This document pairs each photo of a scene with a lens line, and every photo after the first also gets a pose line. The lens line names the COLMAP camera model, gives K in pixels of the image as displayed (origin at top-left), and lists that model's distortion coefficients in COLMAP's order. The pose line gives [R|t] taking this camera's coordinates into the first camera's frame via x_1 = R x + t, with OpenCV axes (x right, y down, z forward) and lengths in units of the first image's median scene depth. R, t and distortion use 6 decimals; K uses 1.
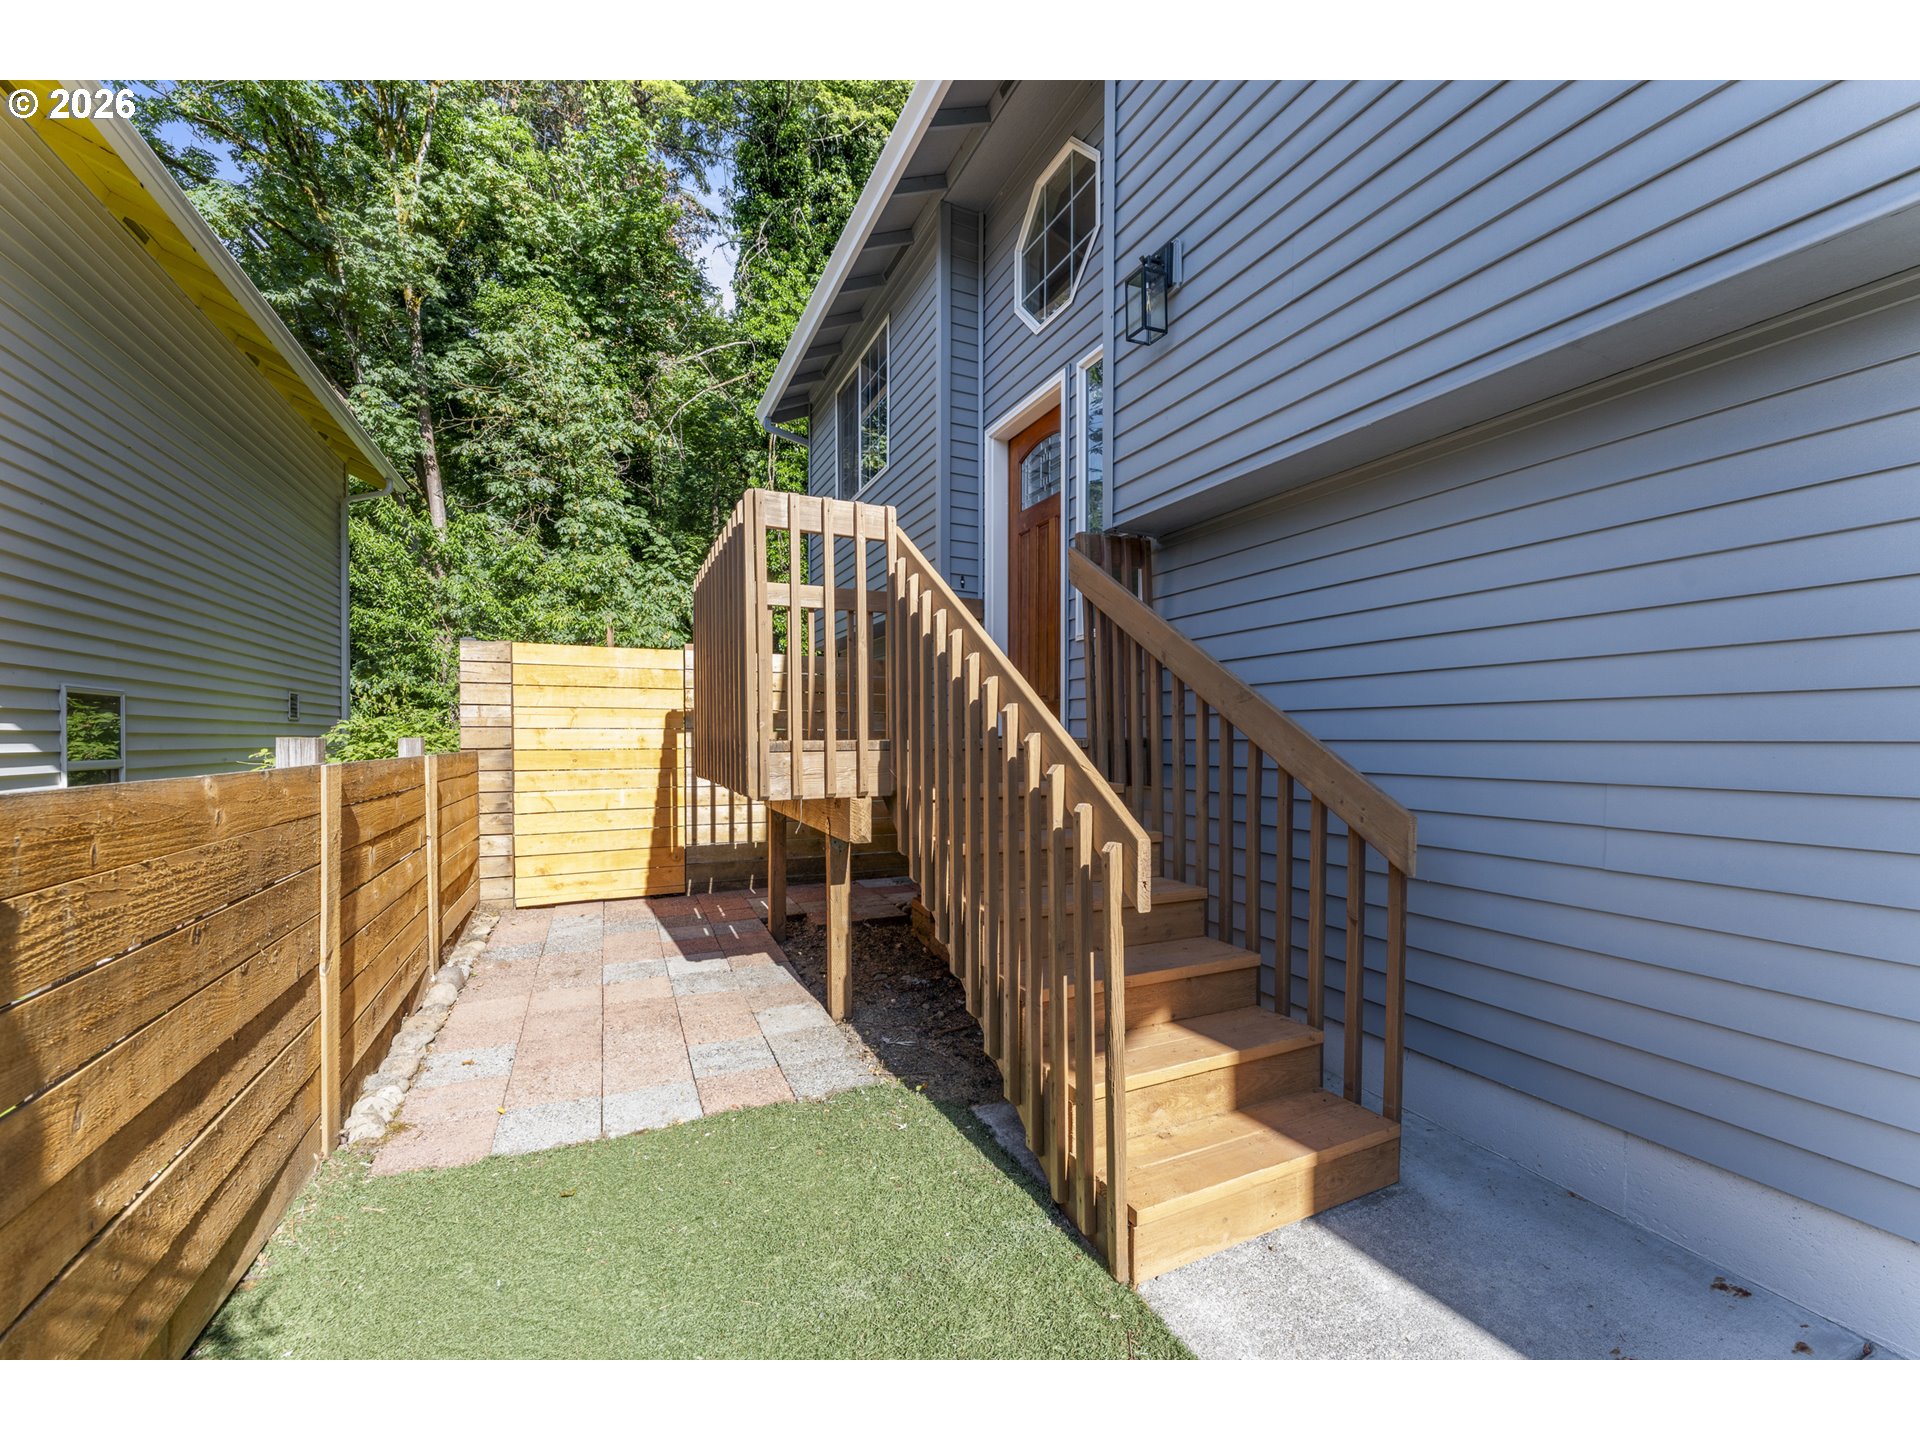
lens RADIAL K [[768.5, 0, 956.4], [0, 768.5, 740.4], [0, 0, 1]] dist [0.000353, -0.000168]
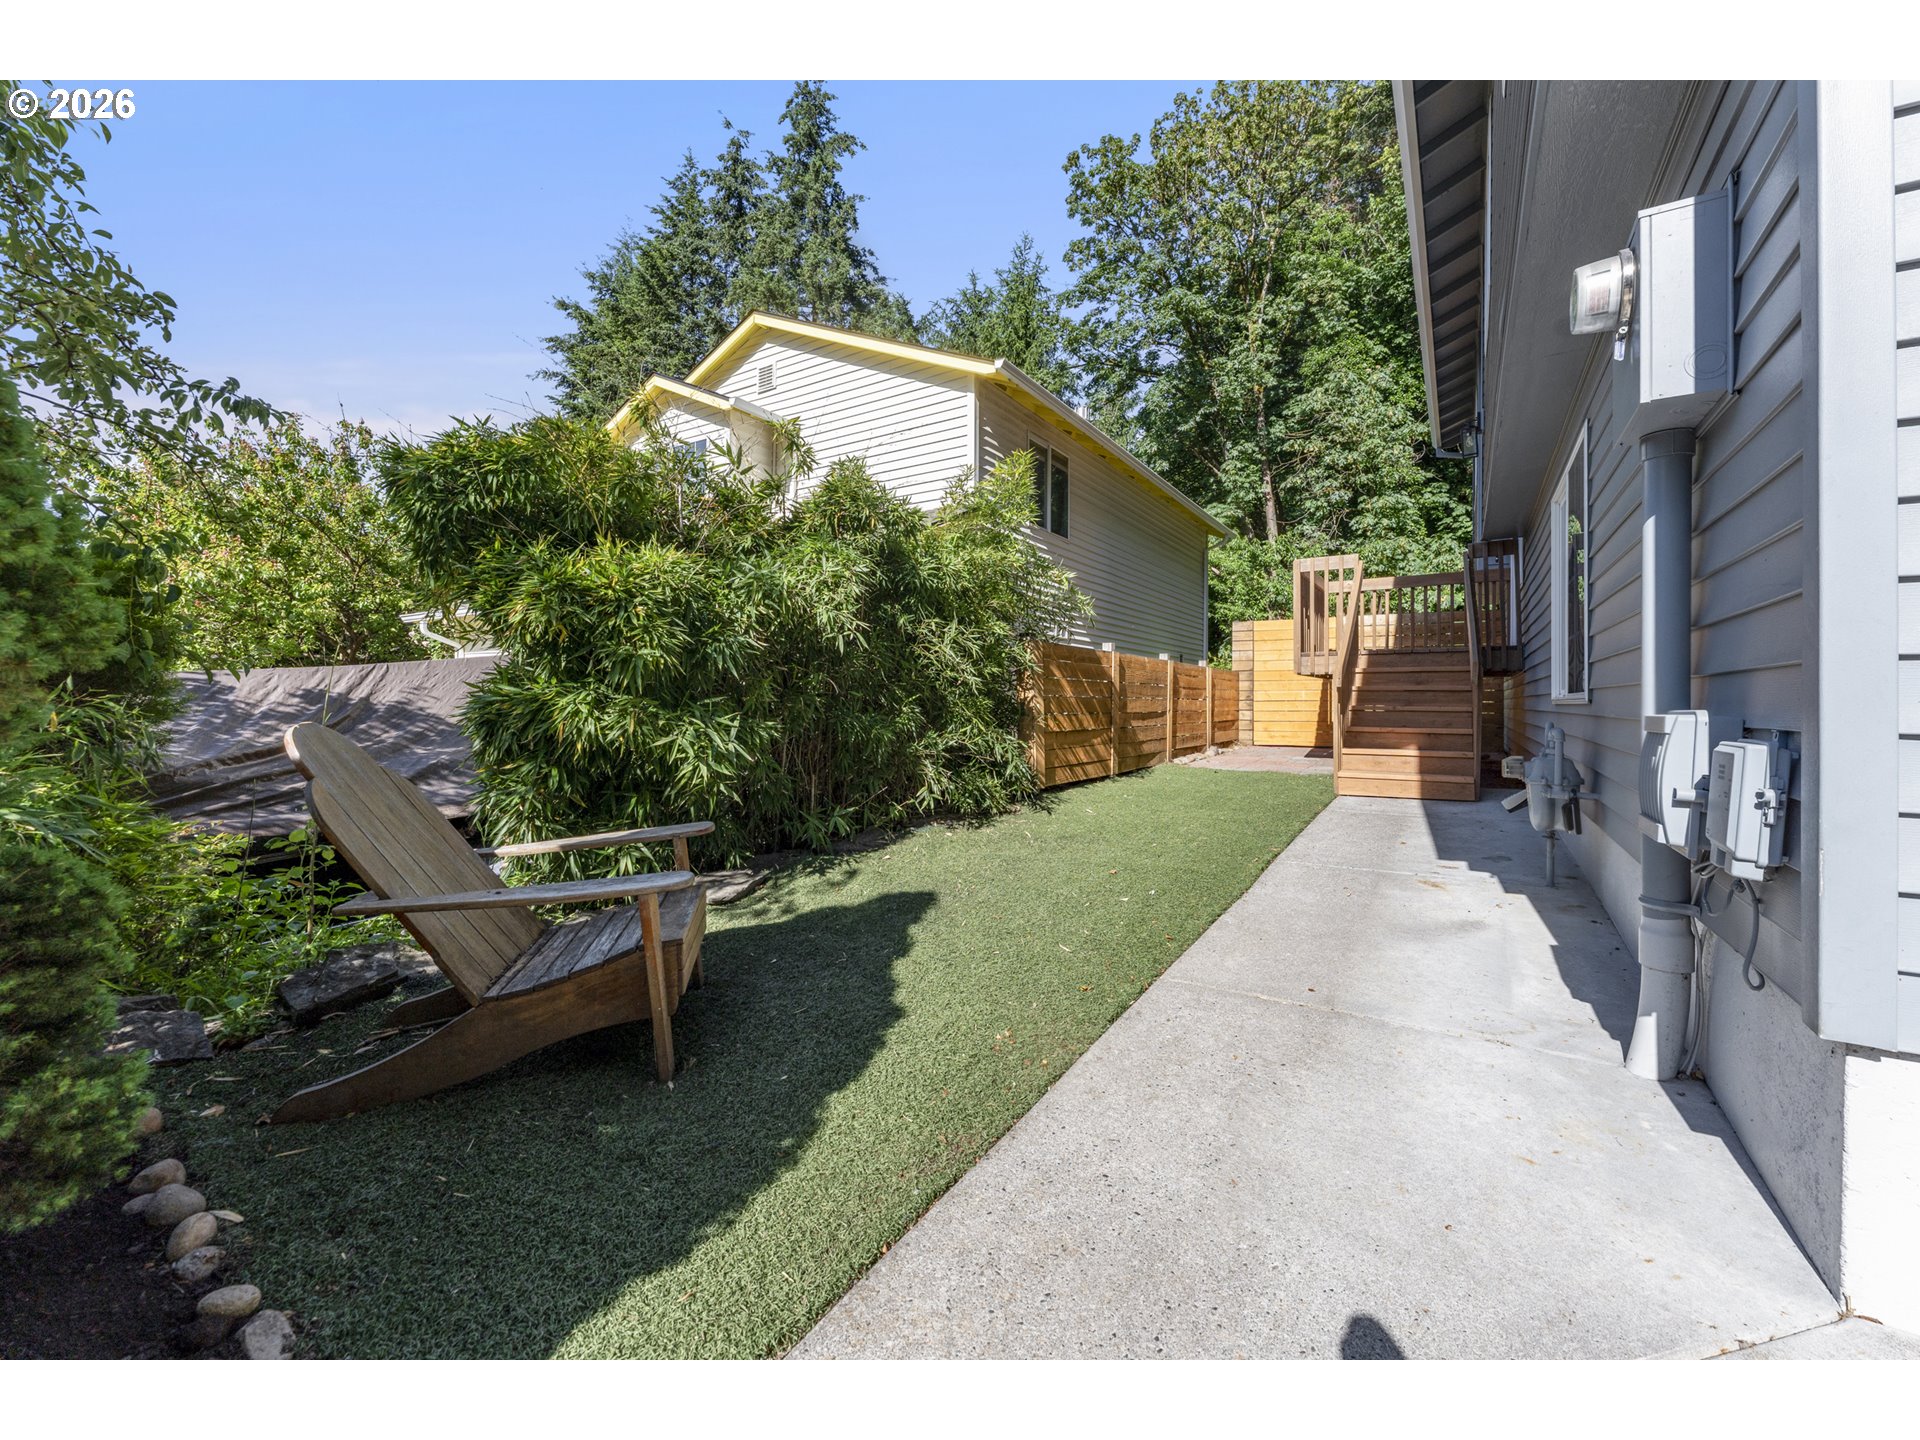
lens RADIAL K [[768.5, 0, 961.3], [0, 768.5, 708.6], [0, 0, 1]] dist [0.000353, -0.000168]
pose [[0.524974, 0.013351, -0.851014, 0.254126], [-0.013076, 0.999885, 0.007620, 0.034436], [0.851018, 0.007128, 0.525088, -0.253900]]
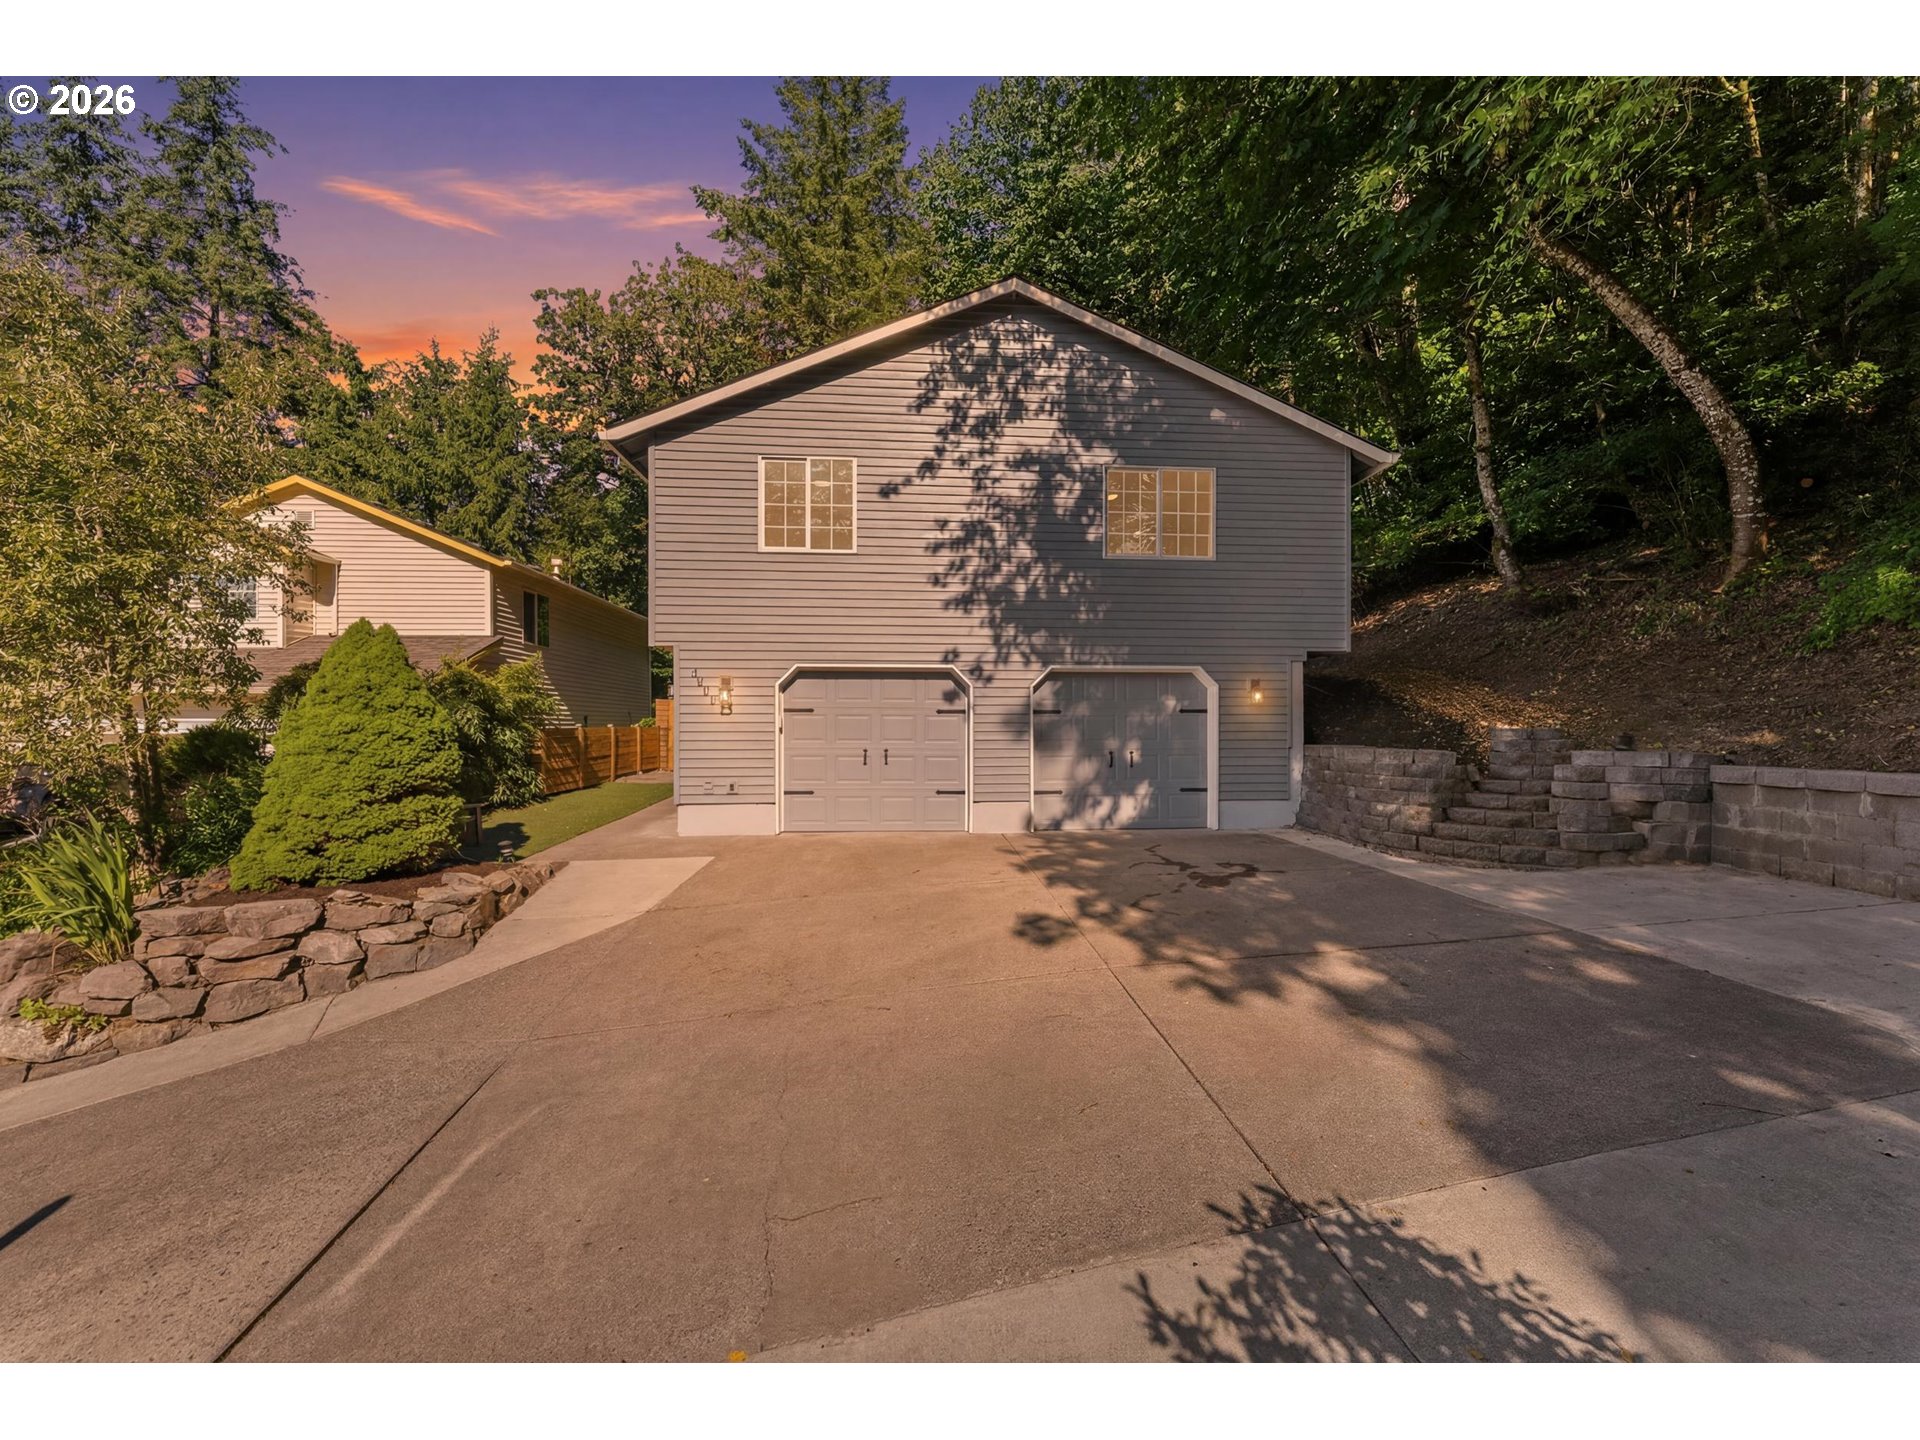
lens RADIAL K [[768.5, 0, 971.8], [0, 768.5, 722.2], [0, 0, 1]] dist [0.000353, -0.000168]
pose [[0.939073, -0.000814, -0.343716, 0.671952], [-0.003874, 0.999909, -0.012954, 0.006544], [0.343695, 0.013496, 0.938984, -0.644813]]
